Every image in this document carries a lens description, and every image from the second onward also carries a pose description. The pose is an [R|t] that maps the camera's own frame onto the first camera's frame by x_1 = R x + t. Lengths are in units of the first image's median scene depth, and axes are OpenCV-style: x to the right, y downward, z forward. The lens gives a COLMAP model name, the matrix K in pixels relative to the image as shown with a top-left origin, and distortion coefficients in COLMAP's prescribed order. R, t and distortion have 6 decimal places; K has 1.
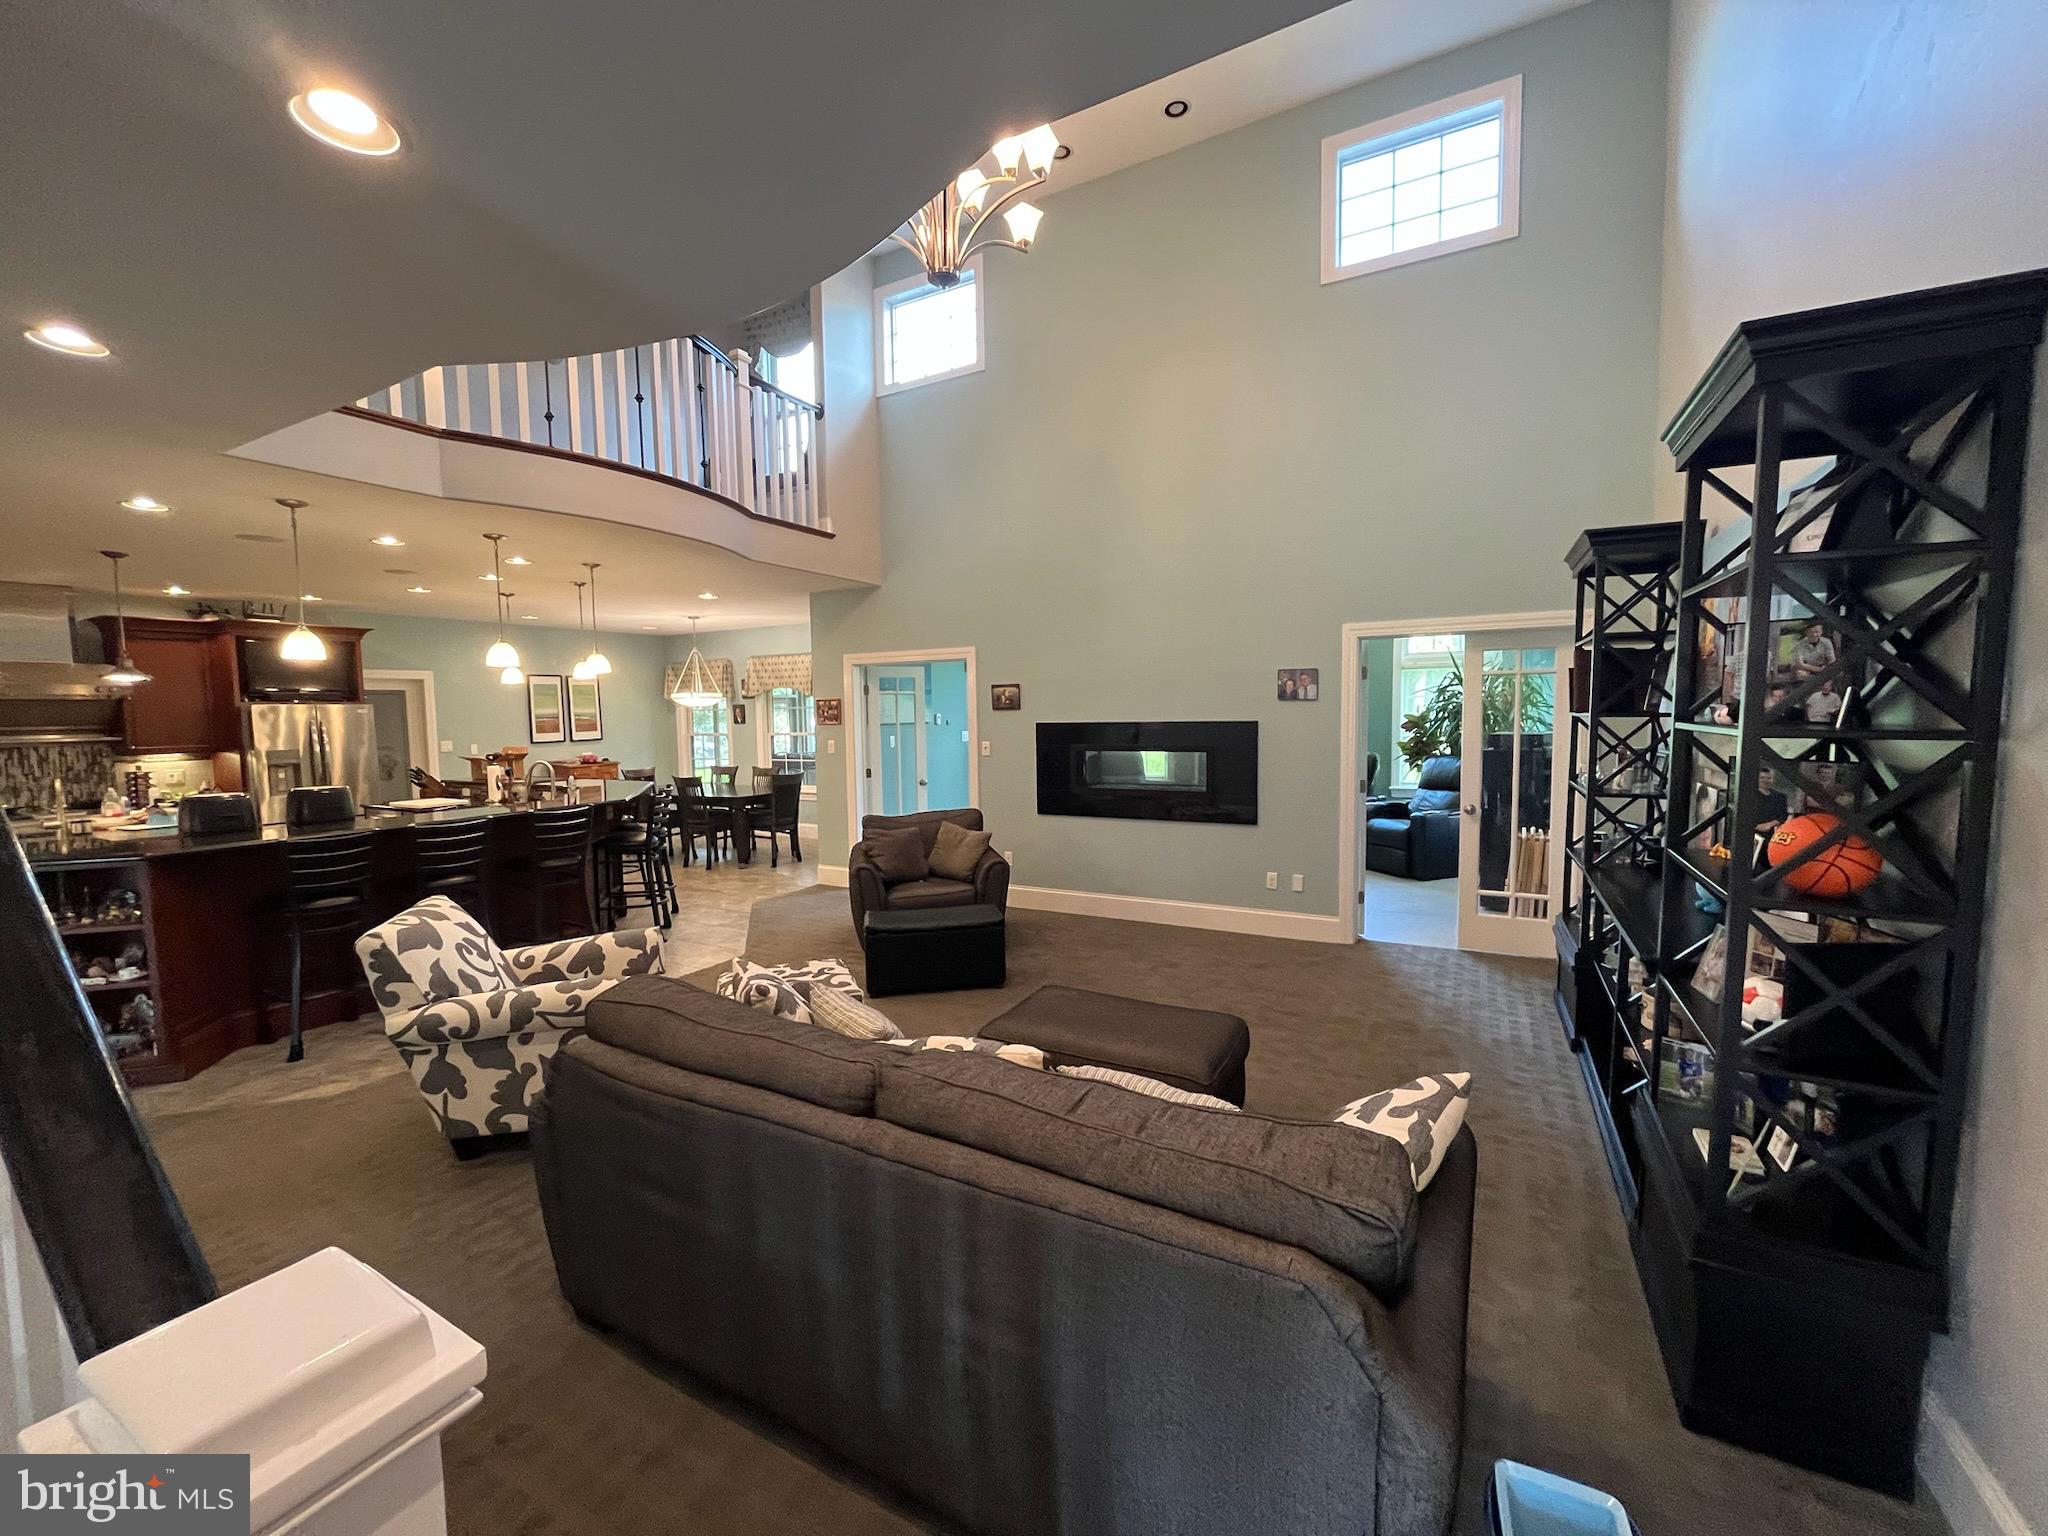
lens RADIAL K [[826.8, 0, 1023.7], [0, 826.8, 773.5], [0, 0, 1]] dist [-0.003629, -0.000006]
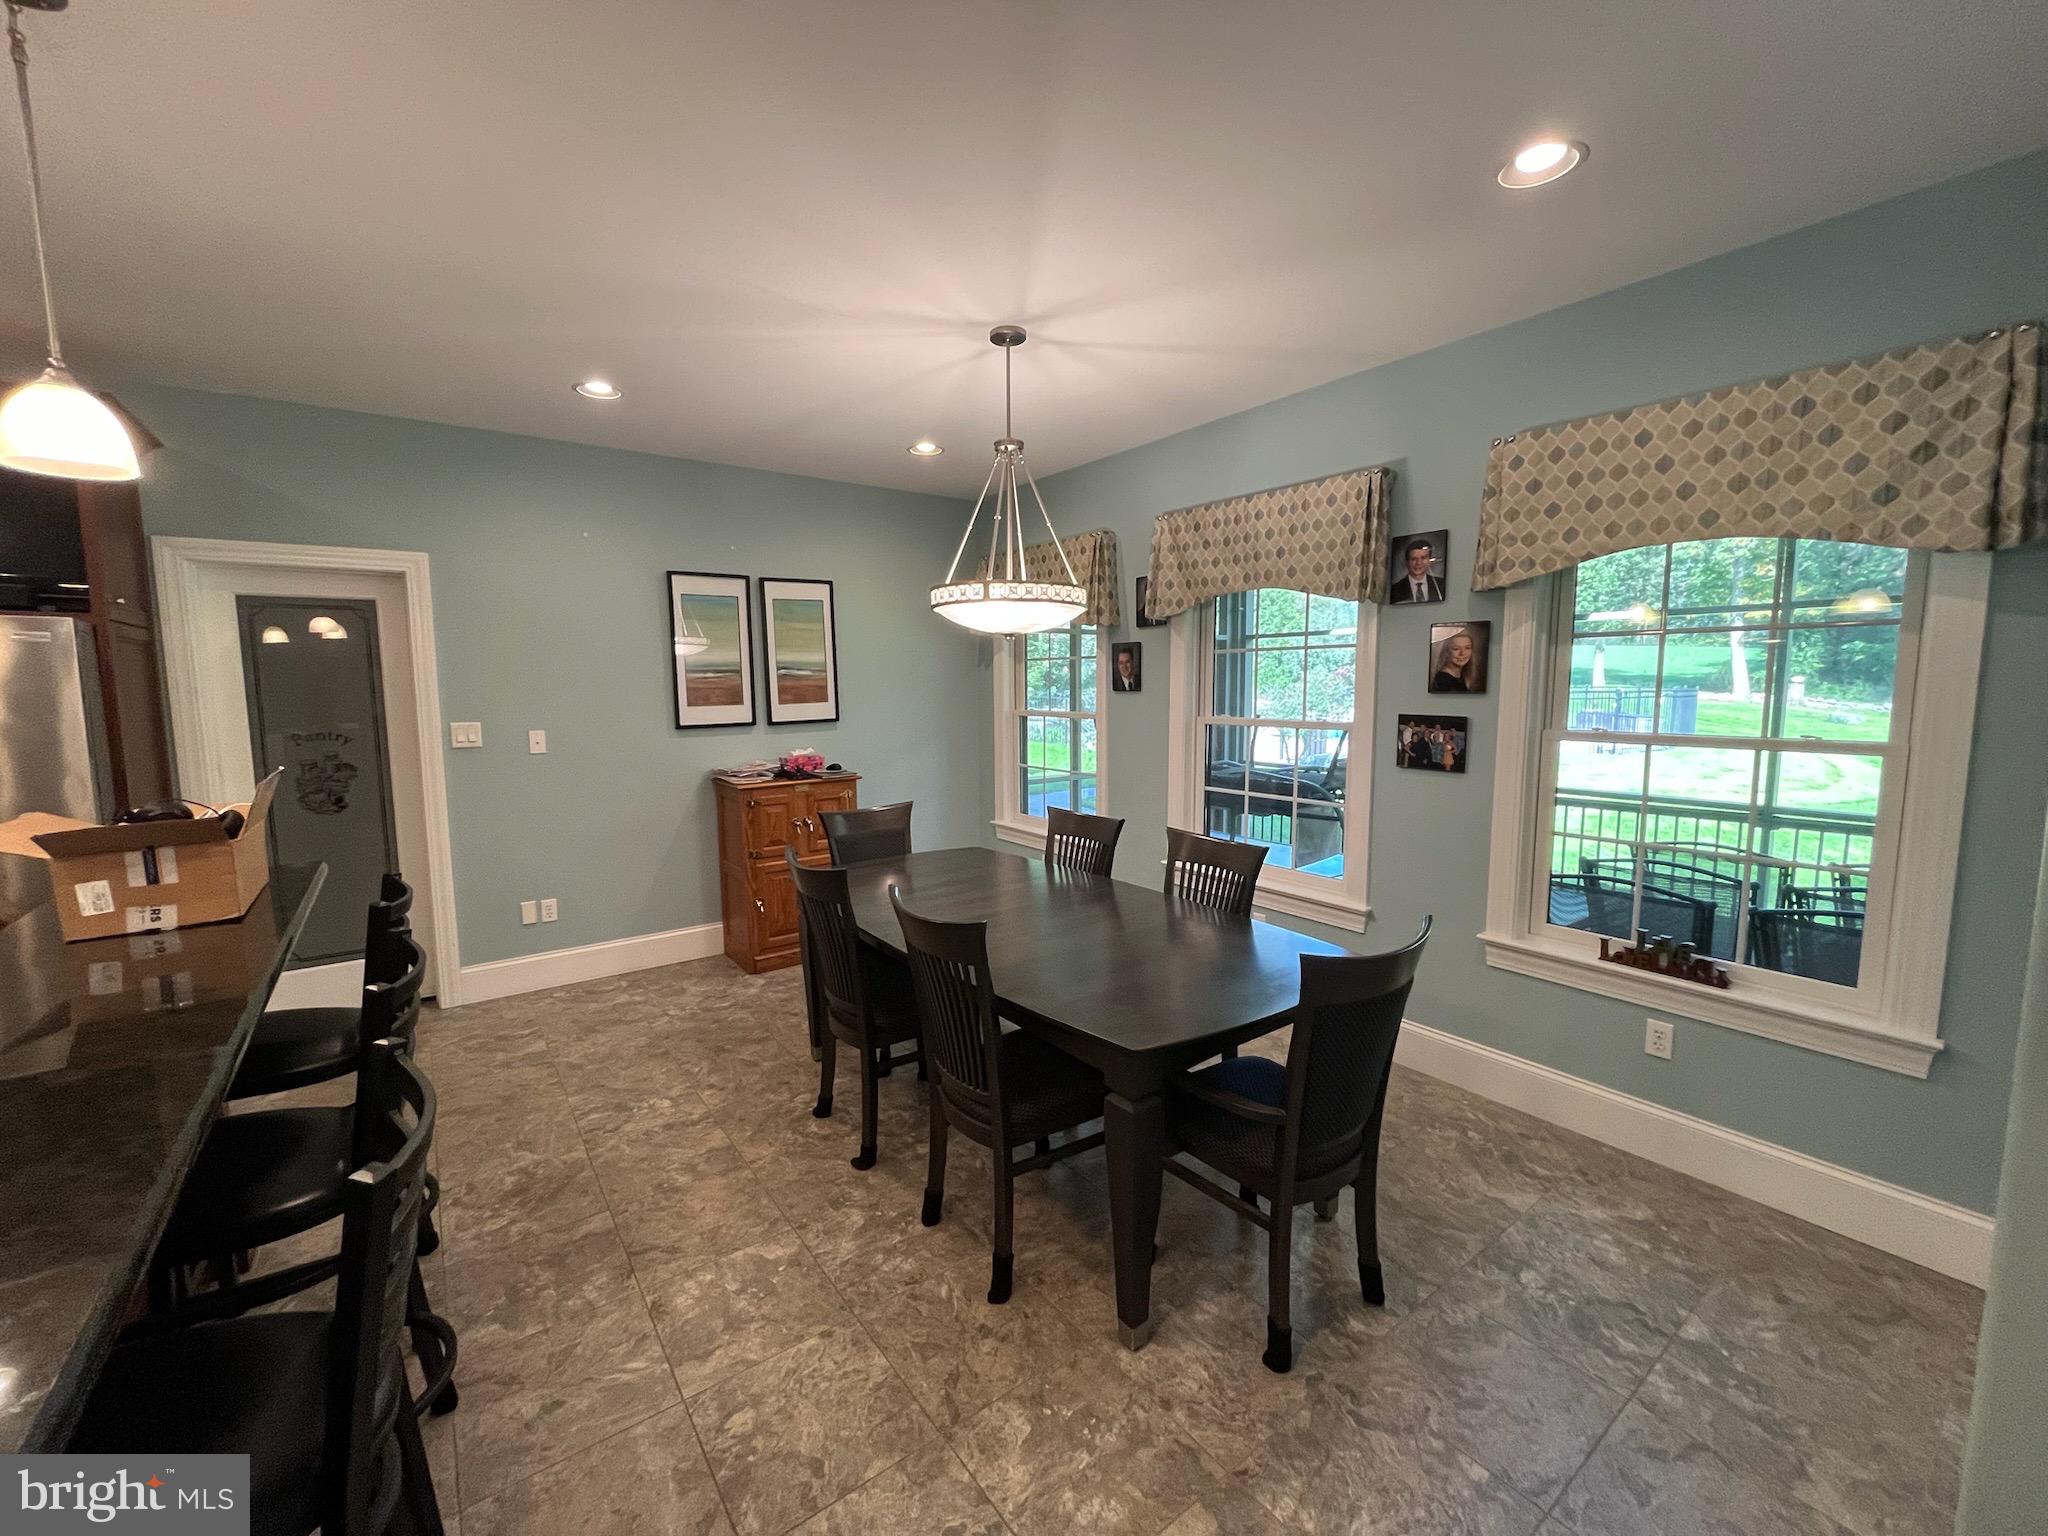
lens RADIAL K [[826.8, 0, 1024.6], [0, 826.8, 769.6], [0, 0, 1]] dist [-0.003629, -0.000006]
pose [[0.908820, 0.054509, -0.413613, -0.228892], [-0.040660, 0.998281, 0.042220, -0.038604], [0.415203, -0.021553, 0.909474, 0.637046]]
